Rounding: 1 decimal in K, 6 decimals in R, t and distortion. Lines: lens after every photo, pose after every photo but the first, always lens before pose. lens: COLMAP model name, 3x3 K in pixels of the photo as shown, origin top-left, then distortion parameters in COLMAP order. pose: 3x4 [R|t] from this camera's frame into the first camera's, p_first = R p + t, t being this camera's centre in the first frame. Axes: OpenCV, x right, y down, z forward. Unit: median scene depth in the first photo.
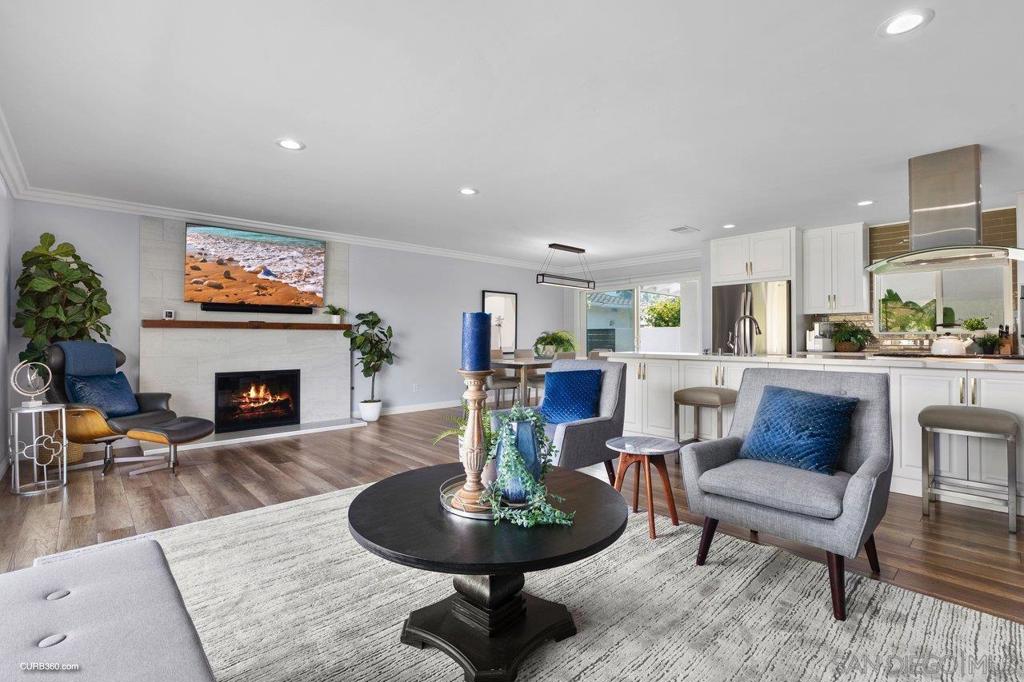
lens RADIAL K [[464.0, 0, 512.0], [0, 464.0, 341.0], [0, 0, 1]] dist [-0.002704, -0.000307]
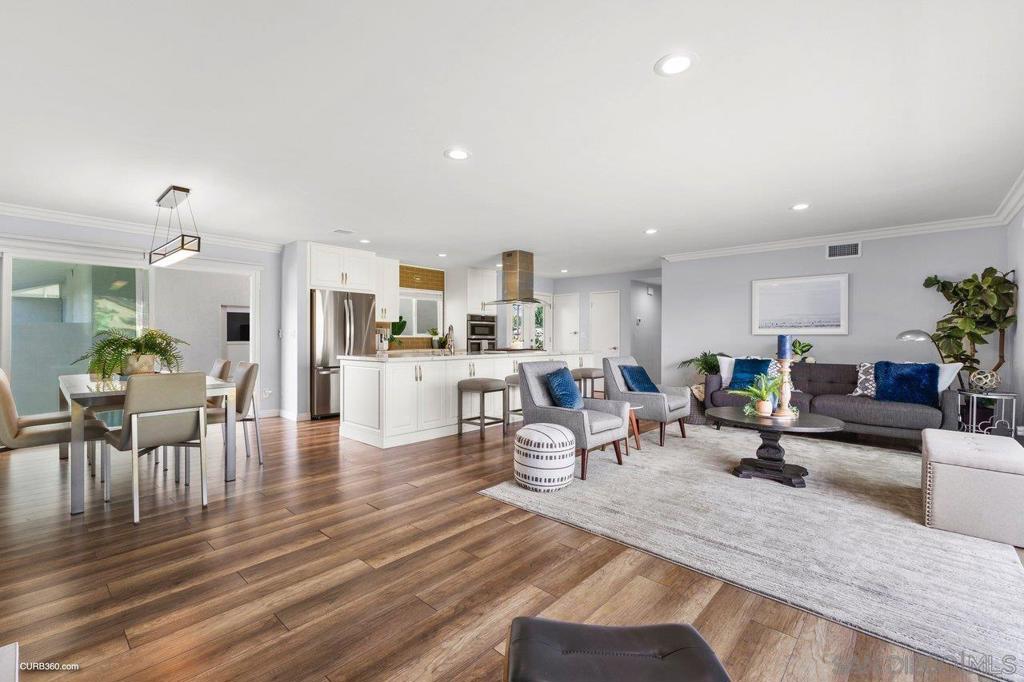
lens RADIAL K [[445.2, 0, 512.0], [0, 445.2, 341.0], [0, 0, 1]] dist [0.001937, 0.000203]
pose [[-0.093979, 0.002559, 0.995571, -0.886047], [-0.010499, 0.999939, -0.003561, -0.009310], [-0.995519, -0.010787, -0.093946, 1.040919]]
